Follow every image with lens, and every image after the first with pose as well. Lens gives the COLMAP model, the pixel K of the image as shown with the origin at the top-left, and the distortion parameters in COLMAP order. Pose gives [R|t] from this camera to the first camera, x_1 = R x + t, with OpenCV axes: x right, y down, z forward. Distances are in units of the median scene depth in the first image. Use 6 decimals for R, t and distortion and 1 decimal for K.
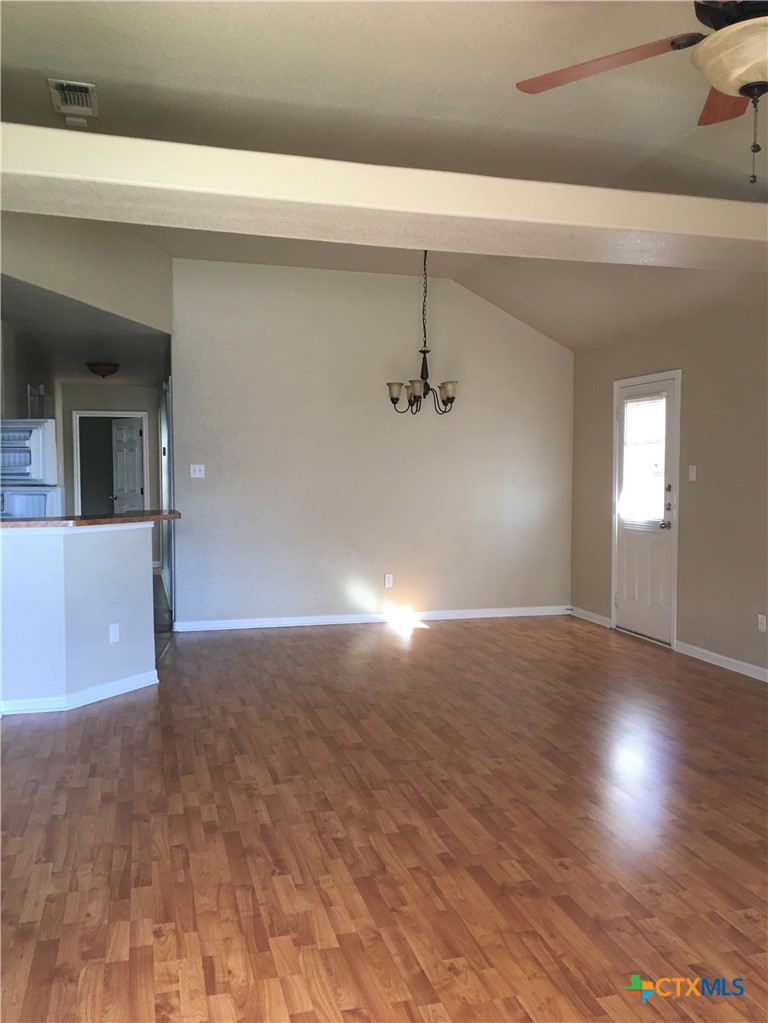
lens RADIAL K [[879.8, 0, 384.0], [0, 879.8, 511.5], [0, 0, 1]] dist [0.061629, -0.090936]
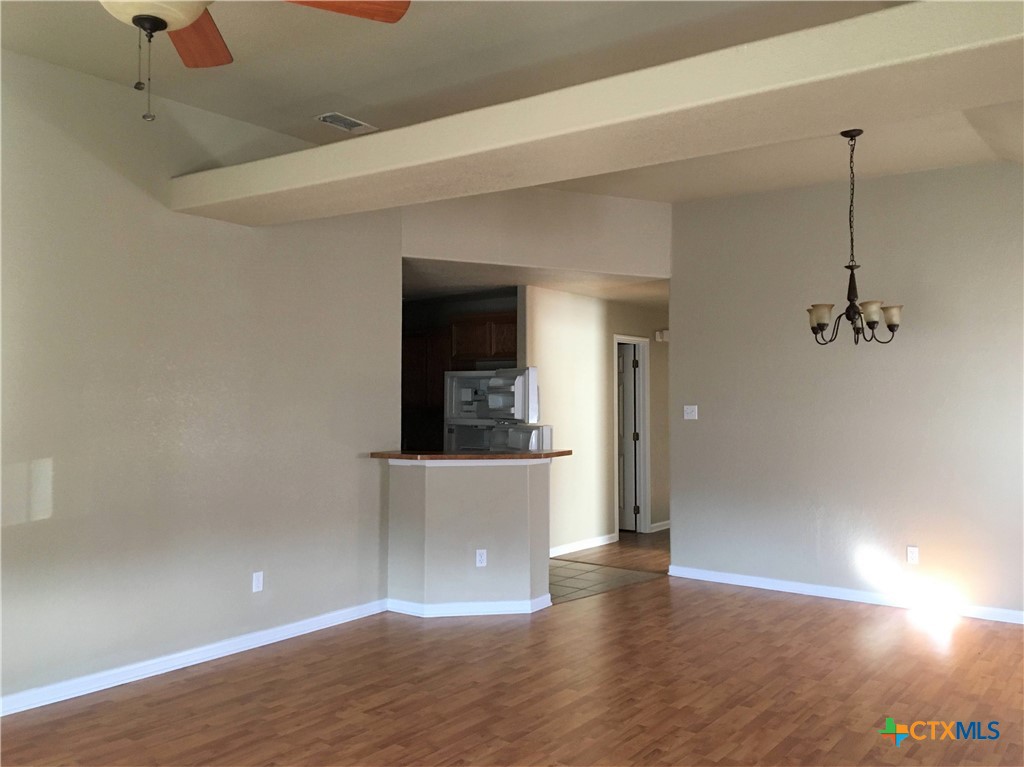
lens RADIAL K [[880.7, 0, 512.0], [0, 880.7, 383.5], [0, 0, 1]] dist [0.061629, -0.090936]
pose [[0.620811, -0.015195, -0.783813, 0.812161], [-0.041671, 0.997759, -0.052348, -0.035513], [0.782852, 0.065160, 0.618787, 0.448951]]
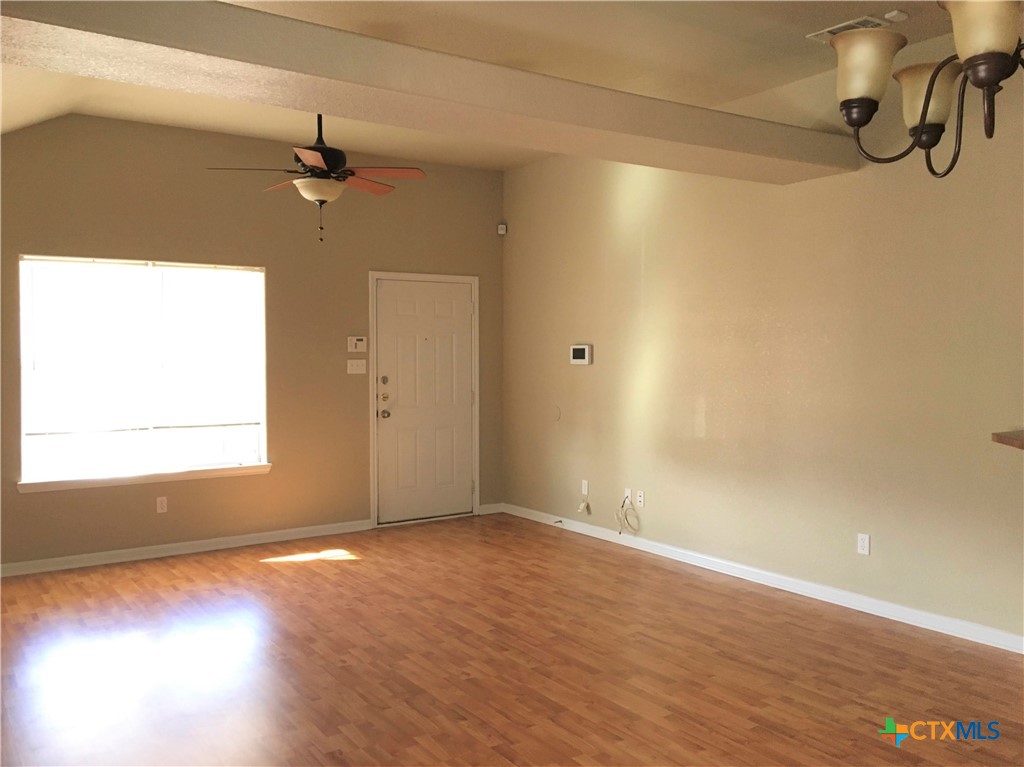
lens RADIAL K [[864.9, 0, 513.5], [0, 864.9, 404.2], [0, 0, 1]] dist [0.055077, -0.230065]
pose [[-0.945820, 0.020547, -0.324039, 0.400535], [-0.015582, 0.993973, 0.108509, -0.117714], [0.324316, 0.107679, -0.939800, 1.973631]]
